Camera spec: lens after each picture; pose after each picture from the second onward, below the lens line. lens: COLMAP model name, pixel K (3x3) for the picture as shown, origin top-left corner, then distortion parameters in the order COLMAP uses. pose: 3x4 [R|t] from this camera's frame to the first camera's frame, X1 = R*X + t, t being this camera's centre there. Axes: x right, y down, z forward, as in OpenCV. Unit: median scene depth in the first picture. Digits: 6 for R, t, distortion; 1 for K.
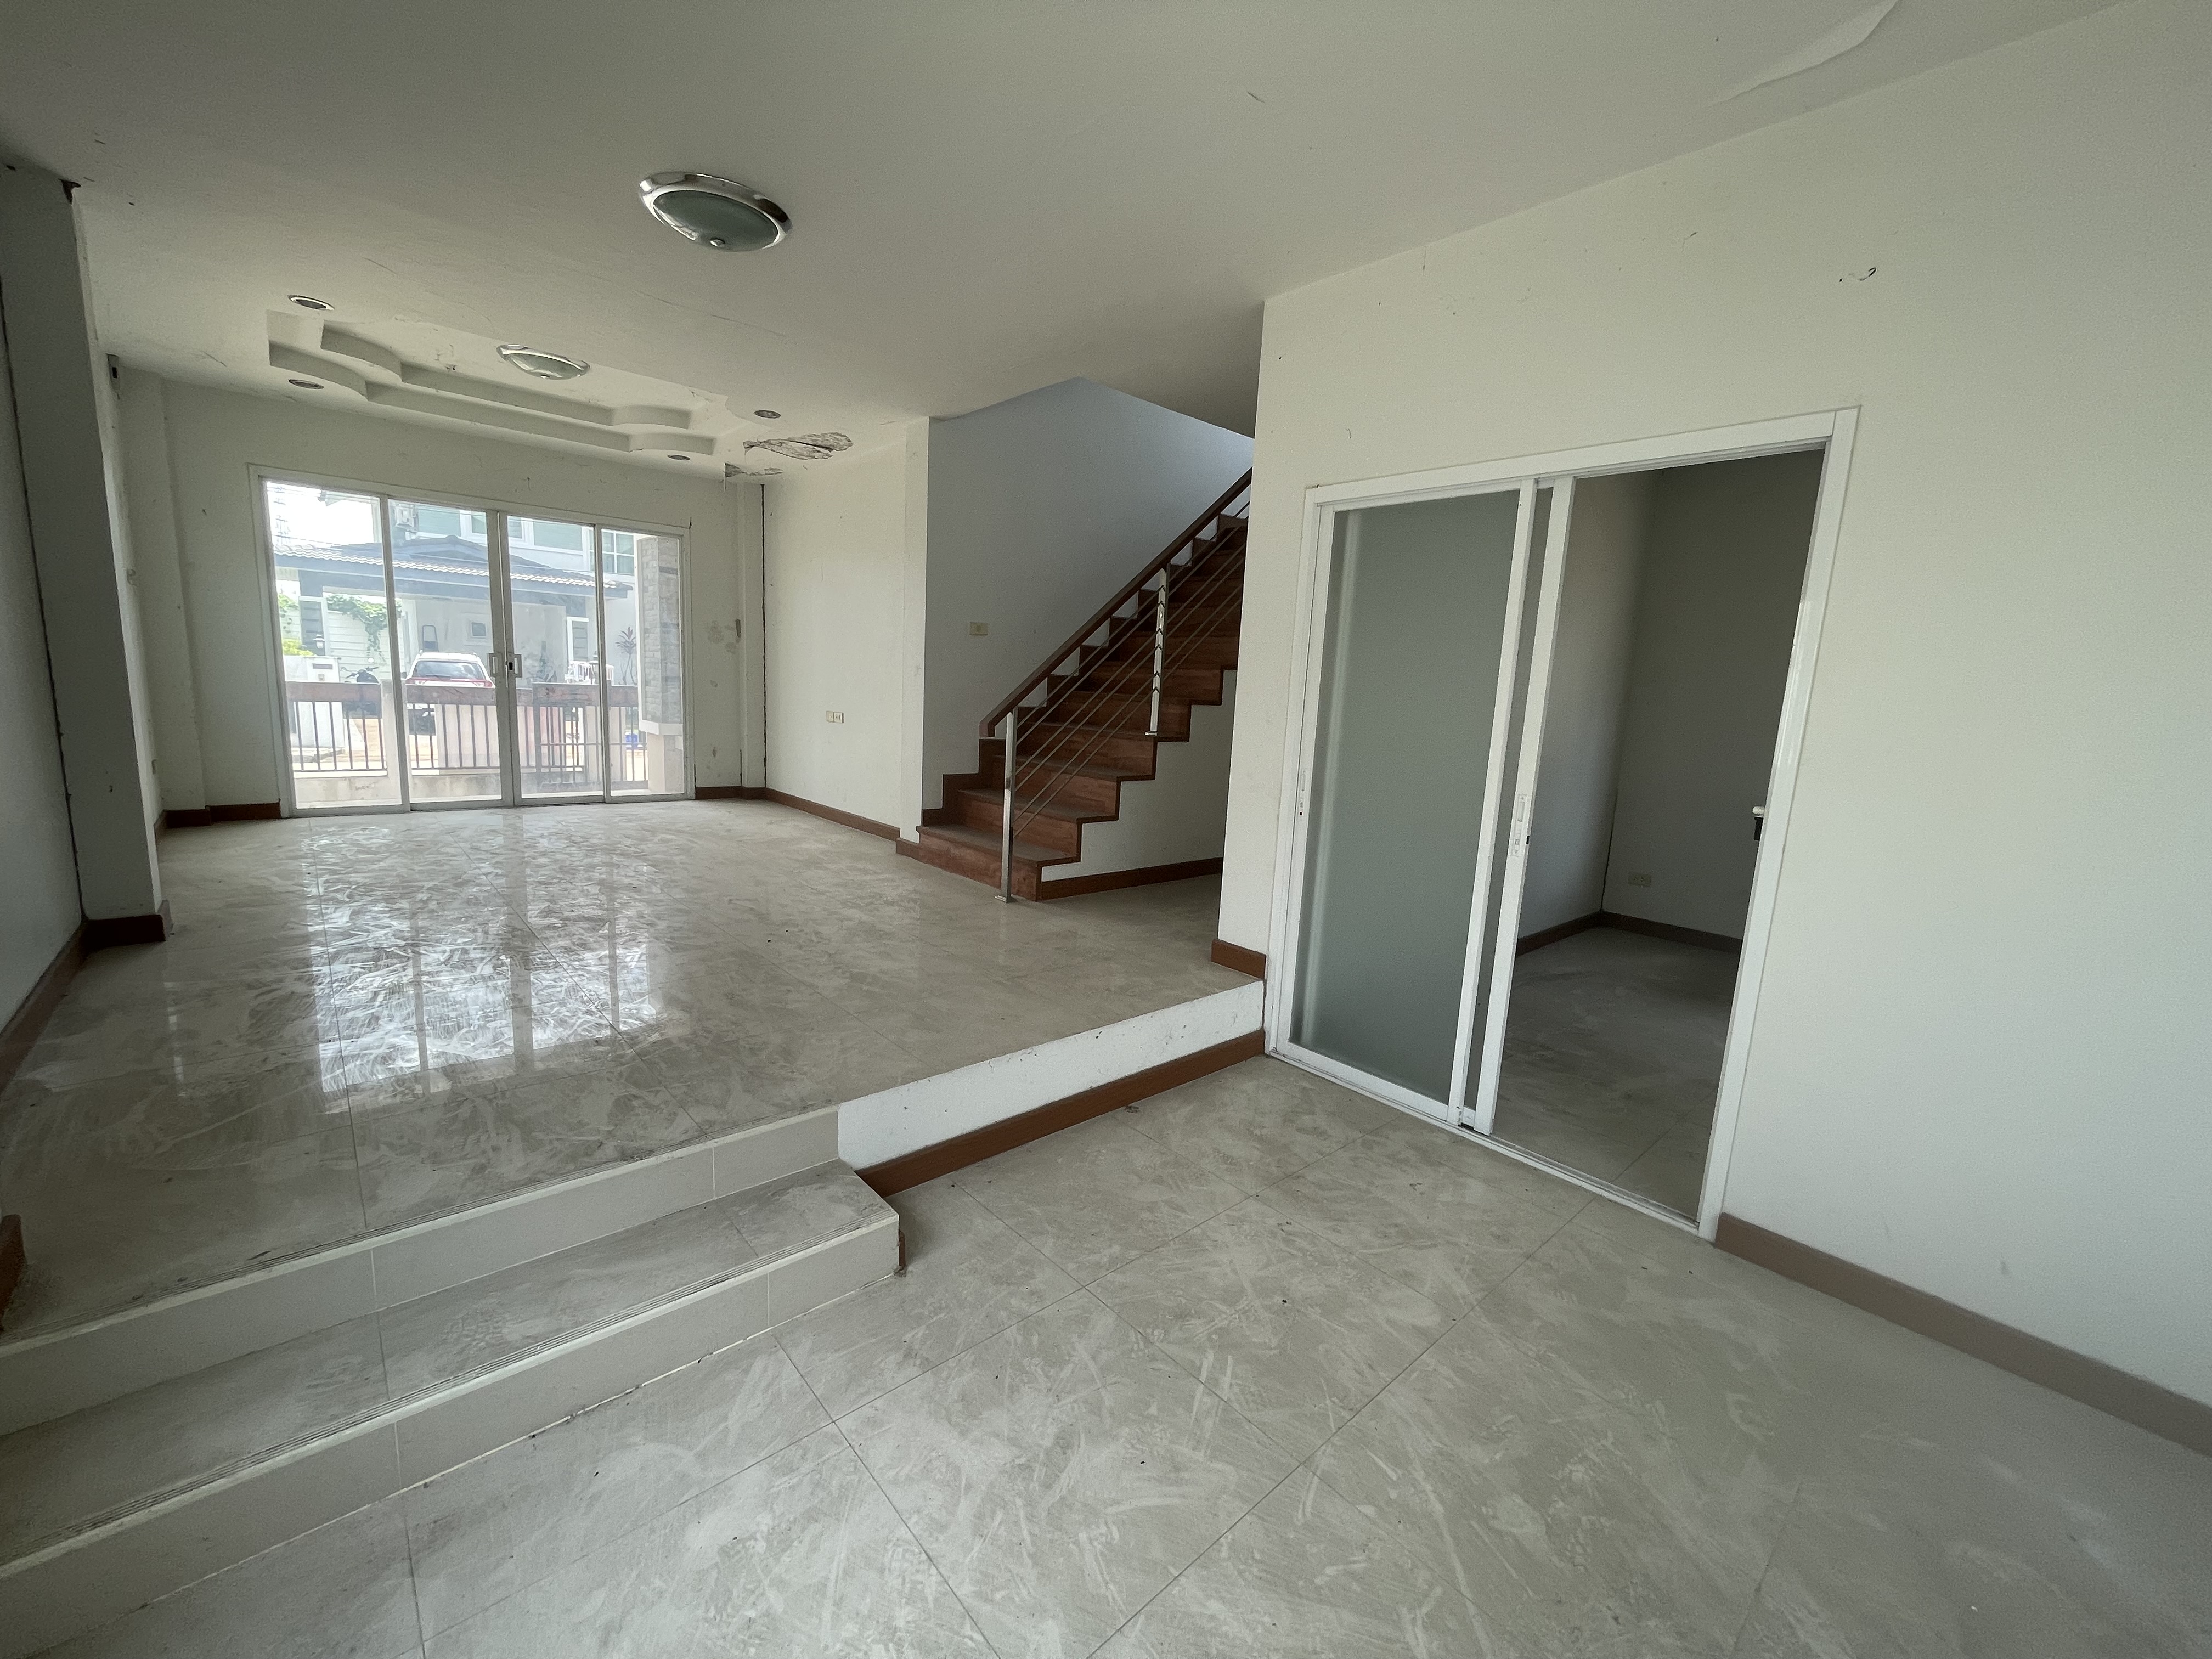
lens RADIAL K [[892.0, 0, 1106.0], [0, 892.0, 829.5], [0, 0, 1]] dist [-0.004641, -0.000015]
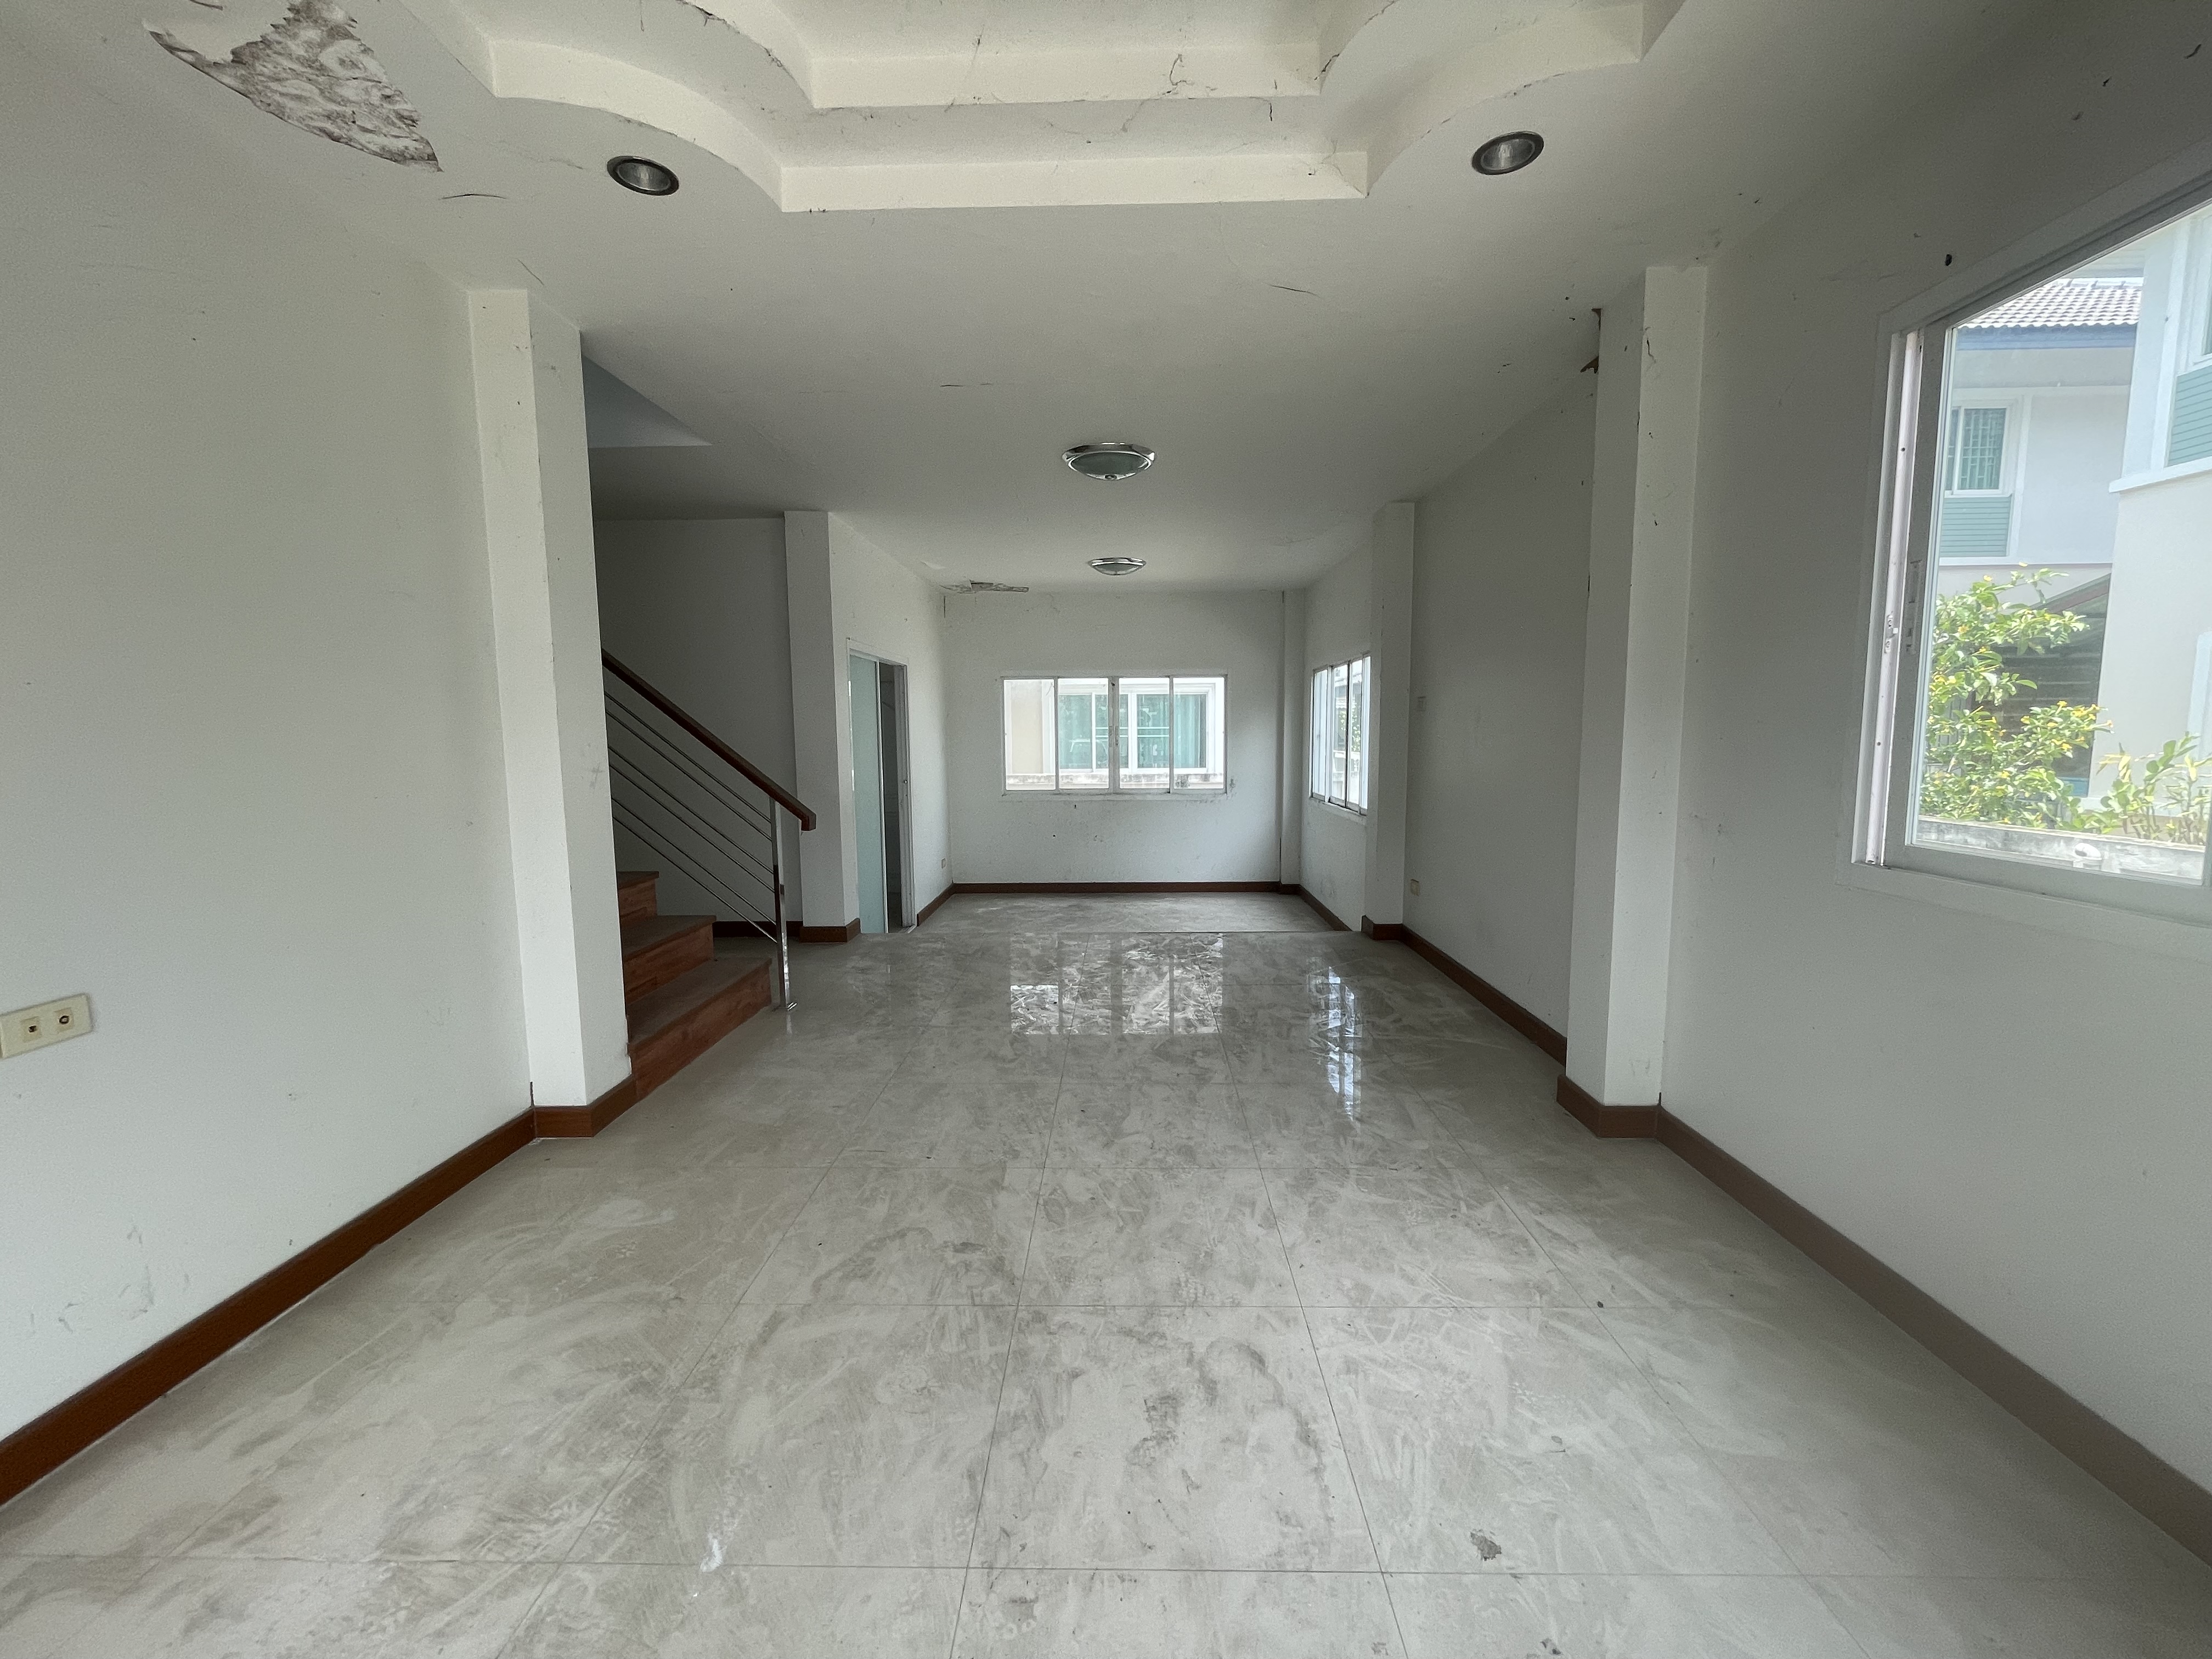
lens RADIAL K [[892.0, 0, 1106.0], [0, 892.0, 829.5], [0, 0, 1]] dist [-0.004641, -0.000015]
pose [[-0.725977, -0.121590, 0.676885, -1.289556], [0.080198, 0.962563, 0.258922, -0.417872], [-0.683027, 0.242257, -0.689047, 1.857152]]
